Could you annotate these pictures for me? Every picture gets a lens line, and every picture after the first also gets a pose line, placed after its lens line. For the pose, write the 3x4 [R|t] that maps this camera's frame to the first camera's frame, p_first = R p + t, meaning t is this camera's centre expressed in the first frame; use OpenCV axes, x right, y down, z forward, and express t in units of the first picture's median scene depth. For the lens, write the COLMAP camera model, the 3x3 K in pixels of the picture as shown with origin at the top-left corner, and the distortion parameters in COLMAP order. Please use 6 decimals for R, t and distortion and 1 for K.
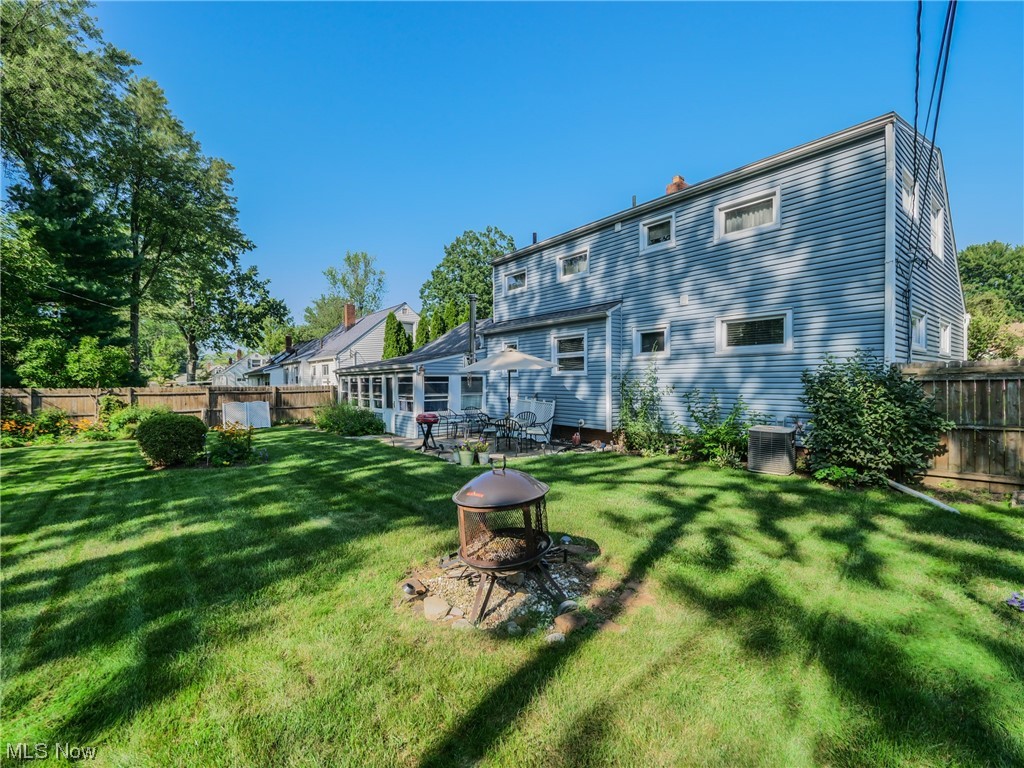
lens RADIAL K [[447.1, 0, 510.2], [0, 447.1, 378.1], [0, 0, 1]] dist [-0.006591, 0.000712]
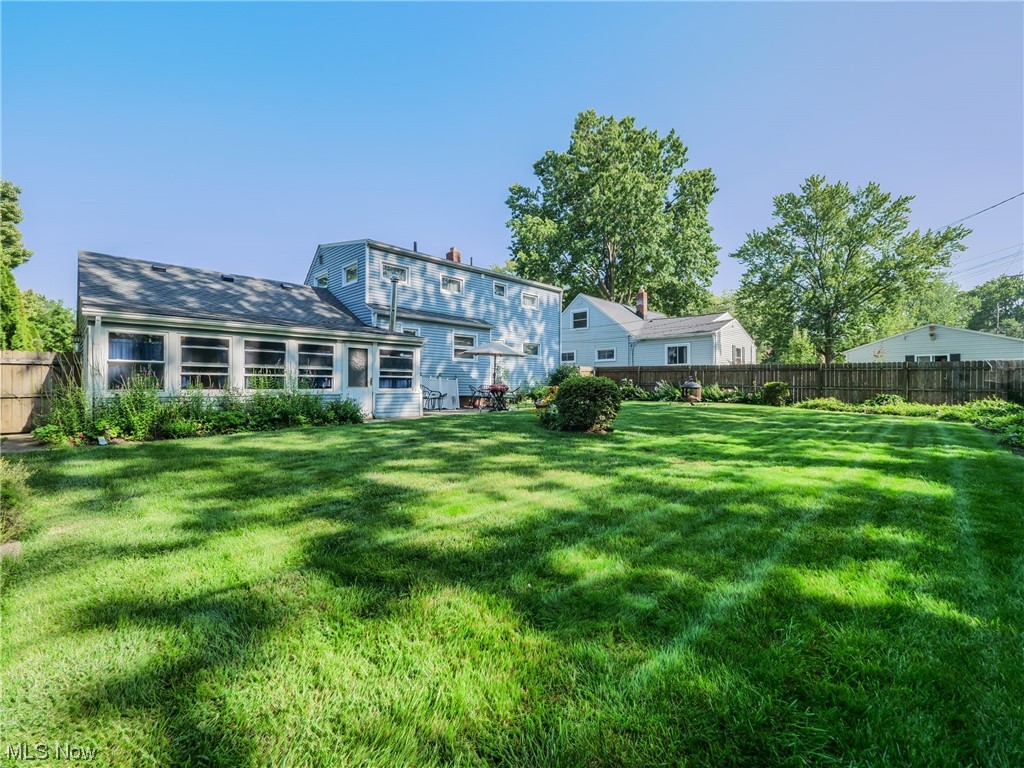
lens RADIAL K [[447.1, 0, 517.2], [0, 447.1, 392.1], [0, 0, 1]] dist [-0.006591, 0.000712]
pose [[-0.115770, 0.002606, 0.993273, -1.527255], [-0.005864, 0.999977, -0.003307, 0.108788], [-0.993259, -0.006208, -0.115752, 1.114921]]
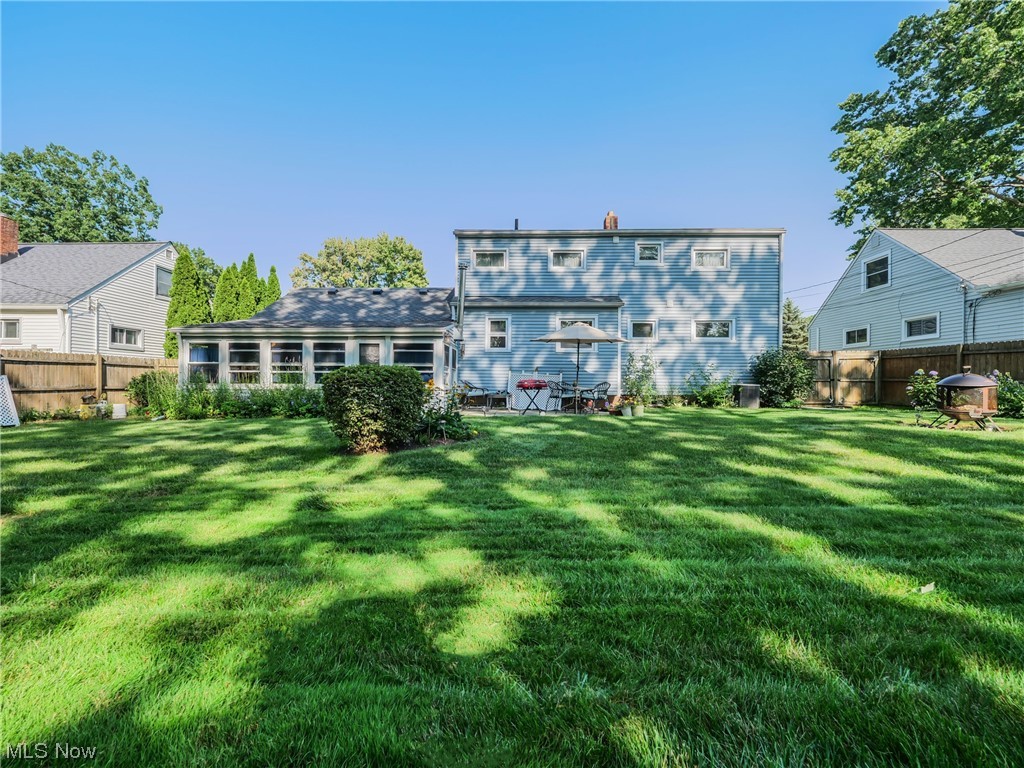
lens RADIAL K [[447.1, 0, 509.3], [0, 447.1, 380.4], [0, 0, 1]] dist [-0.006591, 0.000712]
pose [[0.658475, 0.022881, 0.752255, -0.974904], [-0.020274, 0.999714, -0.012661, 0.096613], [-0.752330, -0.006914, 0.658751, 0.394647]]
